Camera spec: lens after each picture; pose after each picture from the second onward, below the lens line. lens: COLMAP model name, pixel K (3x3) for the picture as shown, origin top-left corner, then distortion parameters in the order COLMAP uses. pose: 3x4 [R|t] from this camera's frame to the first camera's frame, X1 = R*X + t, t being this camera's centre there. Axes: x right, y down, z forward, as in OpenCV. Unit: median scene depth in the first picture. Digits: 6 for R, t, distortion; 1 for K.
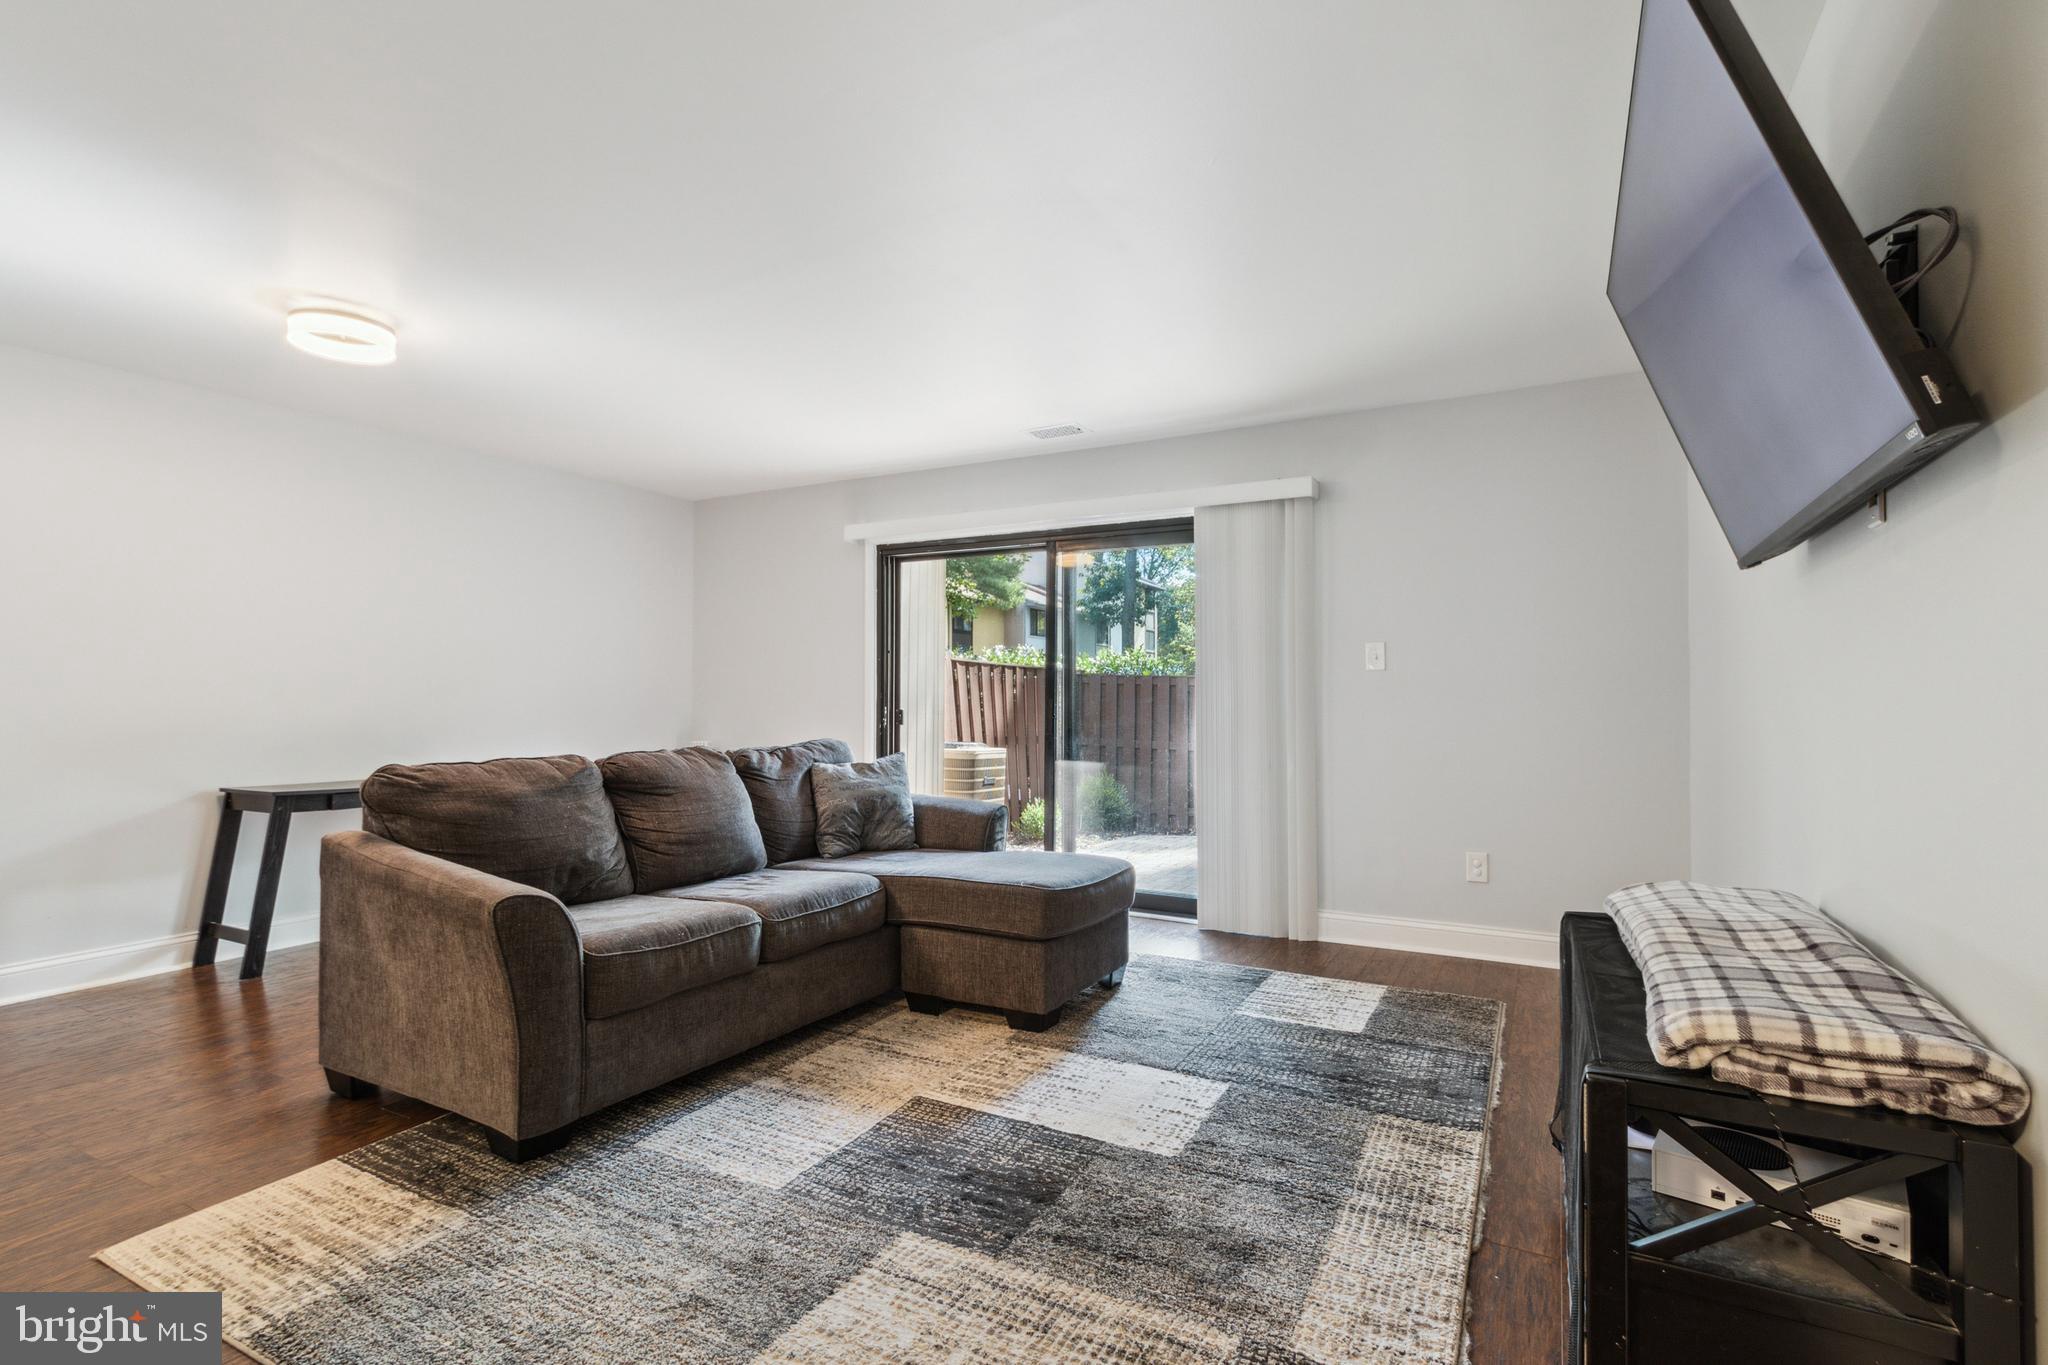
lens RADIAL K [[964.5, 0, 1023.9], [0, 964.5, 716.9], [0, 0, 1]] dist [0.002731, 0.000706]
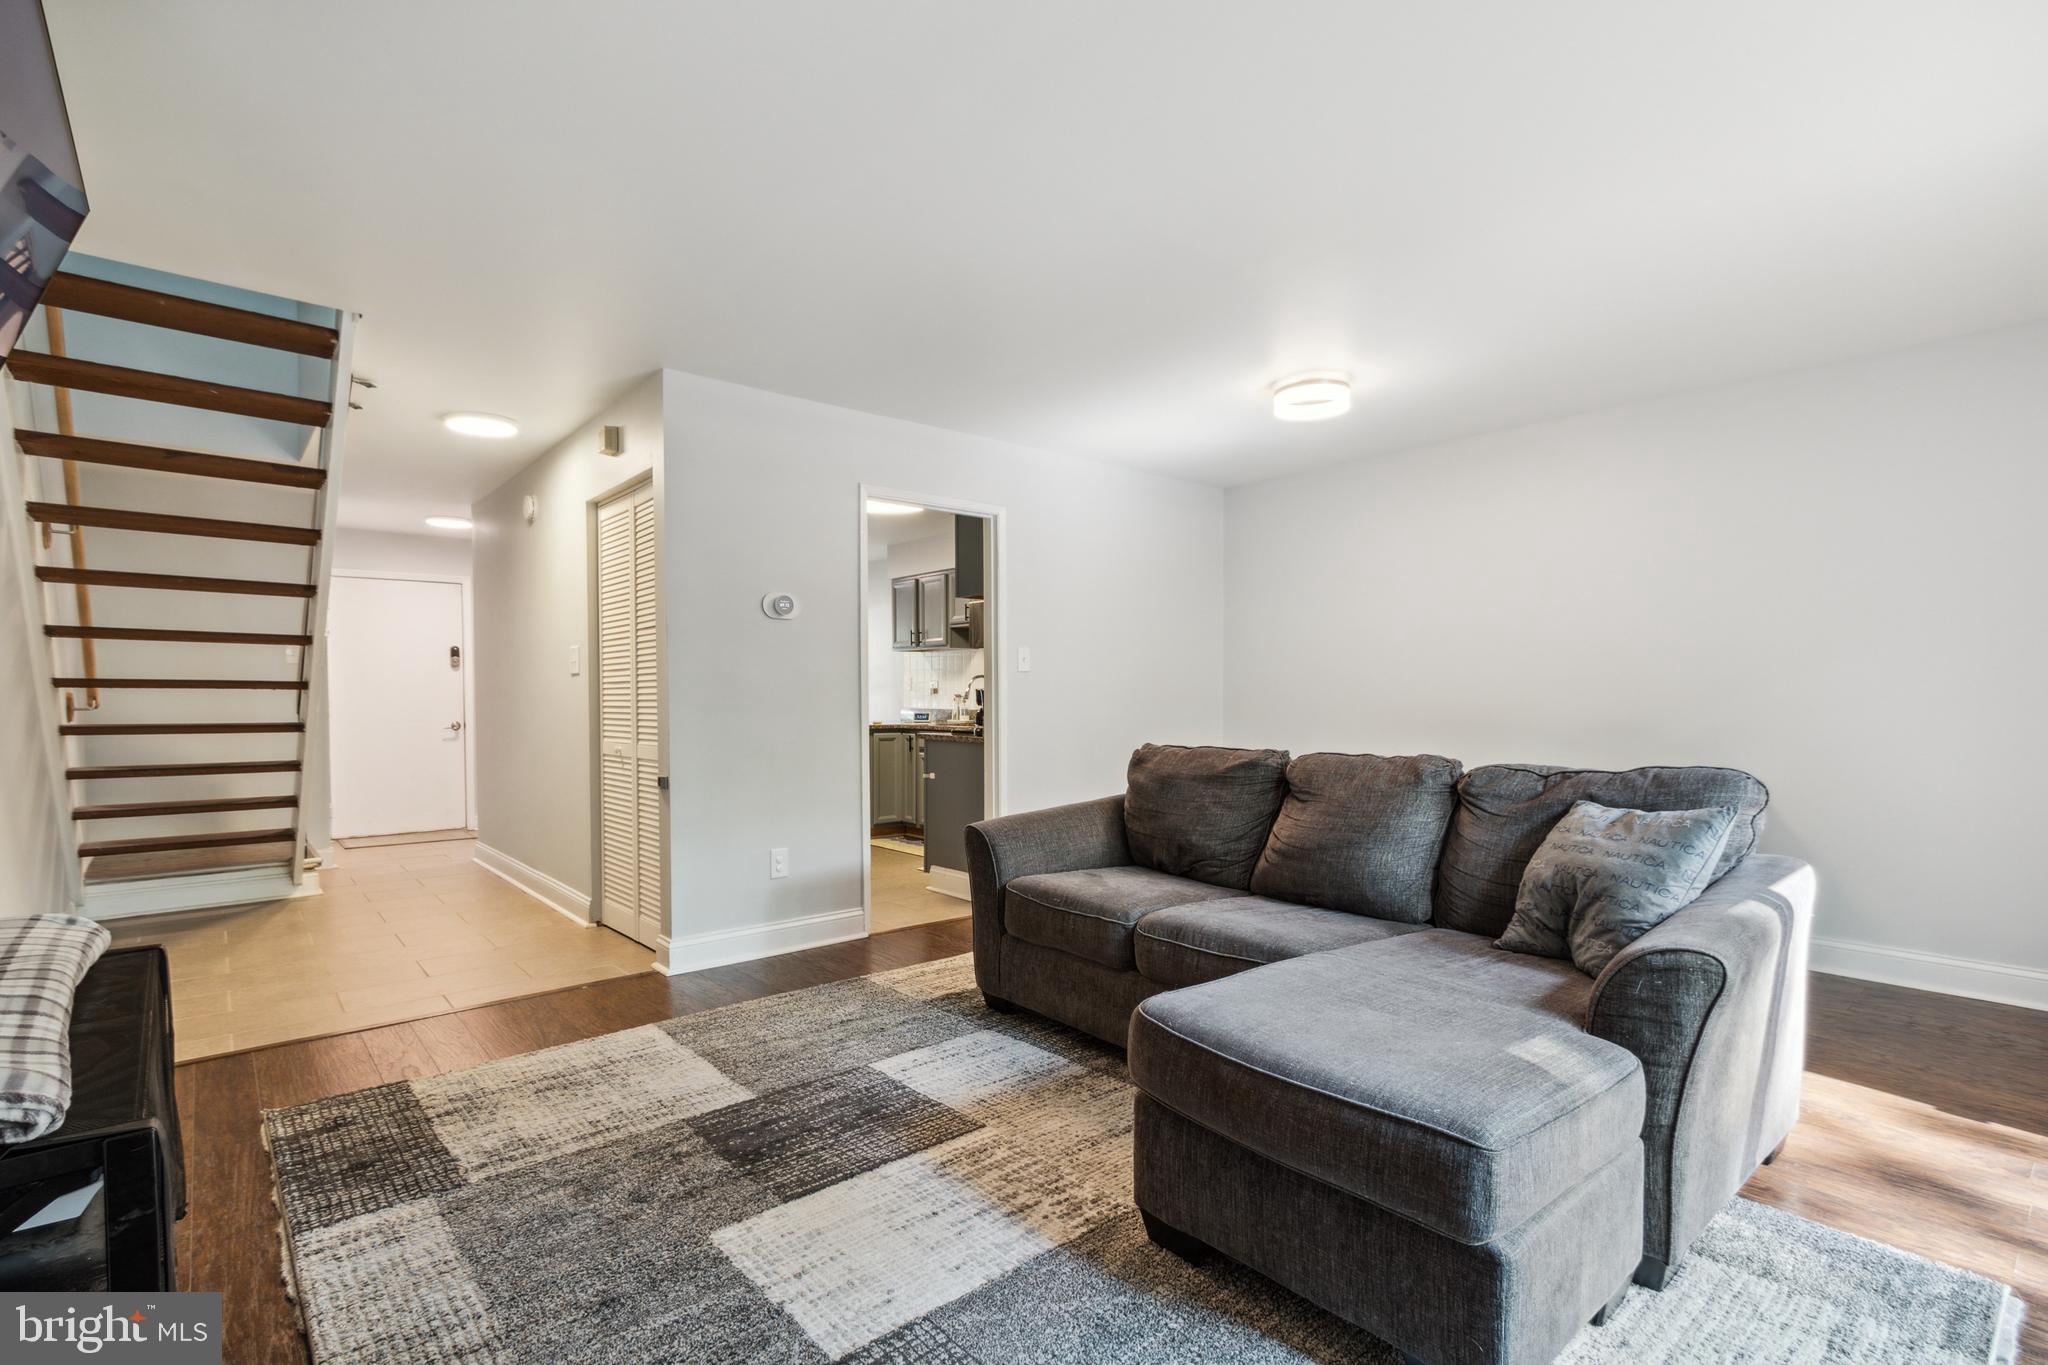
lens RADIAL K [[953.1, 0, 1019.8], [0, 953.1, 699.7], [0, 0, 1]] dist [-0.001353, 0.000292]
pose [[-0.352158, 0.002139, -0.935938, 0.805659], [-0.017320, 0.999811, 0.008802, -0.028179], [0.935780, 0.019310, -0.352055, 1.473007]]
